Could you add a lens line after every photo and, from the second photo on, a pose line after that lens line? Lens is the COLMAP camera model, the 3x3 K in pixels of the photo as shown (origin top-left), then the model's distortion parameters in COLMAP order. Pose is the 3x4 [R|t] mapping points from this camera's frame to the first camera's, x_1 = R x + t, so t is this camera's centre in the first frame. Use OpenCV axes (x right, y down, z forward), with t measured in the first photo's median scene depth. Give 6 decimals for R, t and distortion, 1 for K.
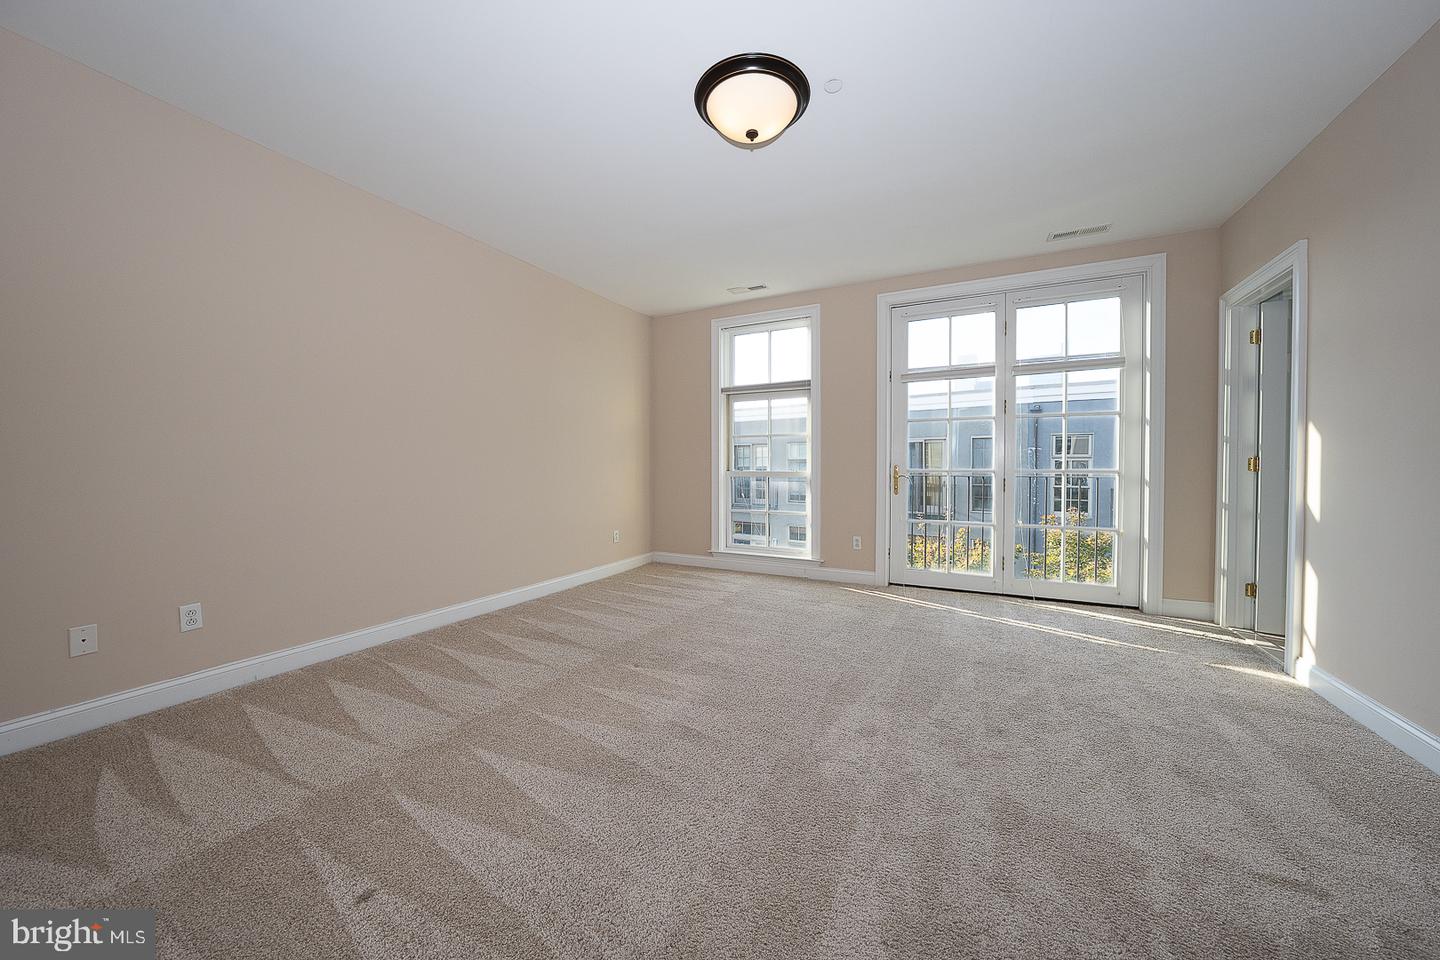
lens RADIAL K [[494.2, 0, 721.0], [0, 494.2, 476.1], [0, 0, 1]] dist [-0.028189, 0.006244]
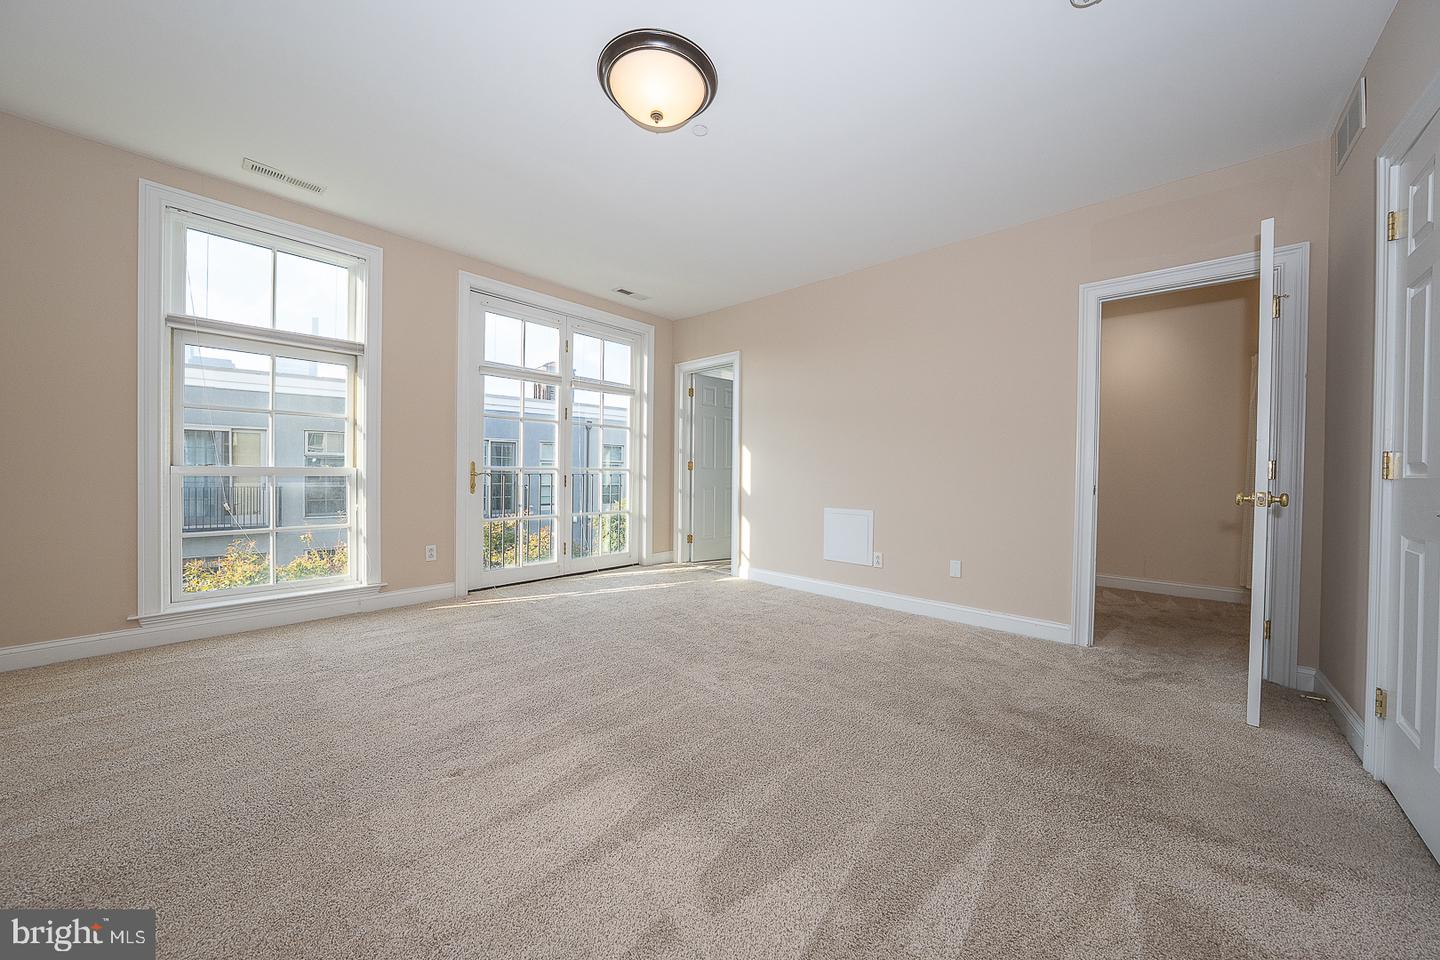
lens RADIAL K [[494.2, 0, 721.0], [0, 494.2, 476.1], [0, 0, 1]] dist [-0.028189, 0.006244]
pose [[0.261034, -0.005257, 0.965315, -0.462493], [0.005910, 0.999975, 0.003848, 0.004278], [-0.965311, 0.004700, 0.261059, 0.347890]]
